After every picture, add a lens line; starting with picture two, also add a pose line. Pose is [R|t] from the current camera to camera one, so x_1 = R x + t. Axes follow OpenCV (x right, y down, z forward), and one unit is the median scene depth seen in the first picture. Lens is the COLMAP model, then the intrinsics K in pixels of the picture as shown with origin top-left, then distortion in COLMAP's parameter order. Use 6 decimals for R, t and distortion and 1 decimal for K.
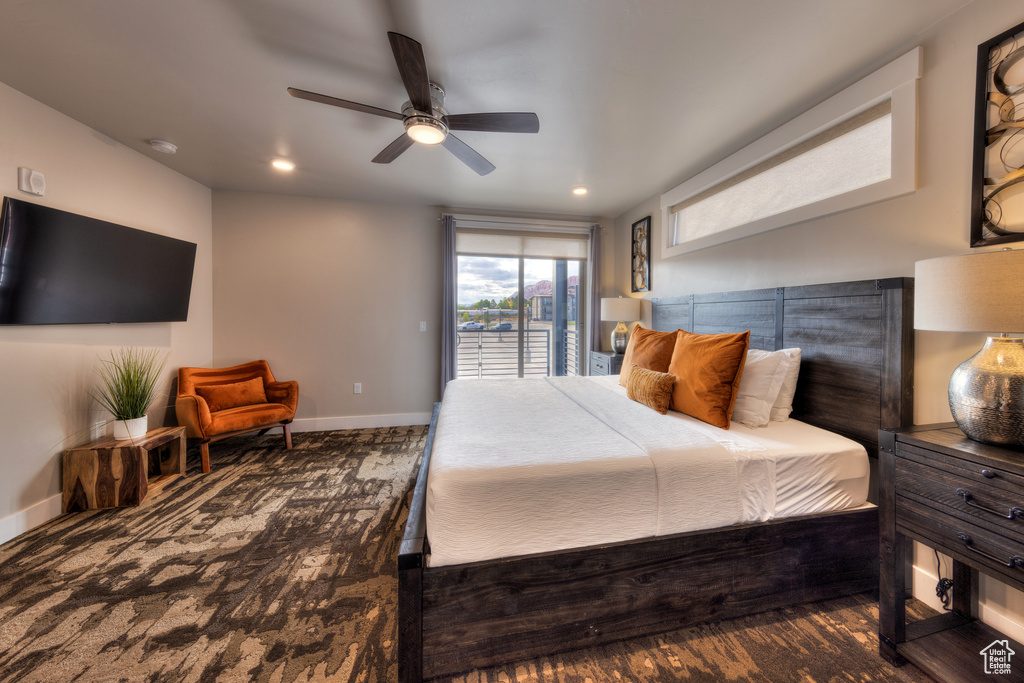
lens RADIAL K [[351.5, 0, 545.2], [0, 351.5, 315.2], [0, 0, 1]] dist [0.008895, -0.001010]
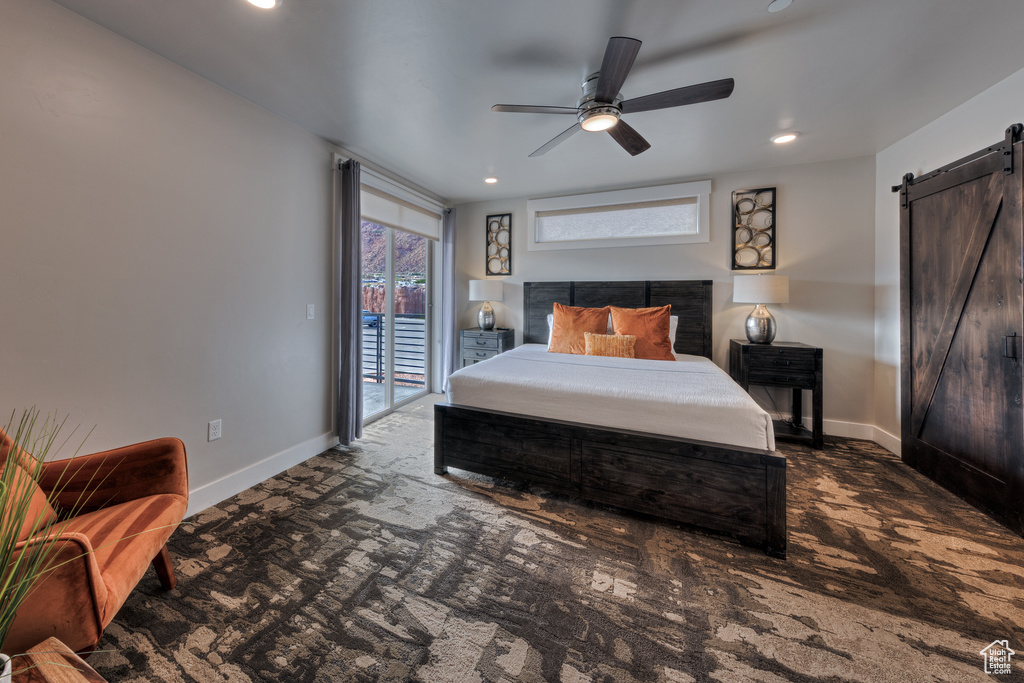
lens RADIAL K [[351.5, 0, 491.2], [0, 351.5, 293.6], [0, 0, 1]] dist [0.008895, -0.001010]
pose [[0.601183, 0.004729, 0.799098, -1.155253], [-0.005048, 0.999985, -0.002120, -0.006006], [-0.799096, -0.002759, 0.601197, 0.535705]]
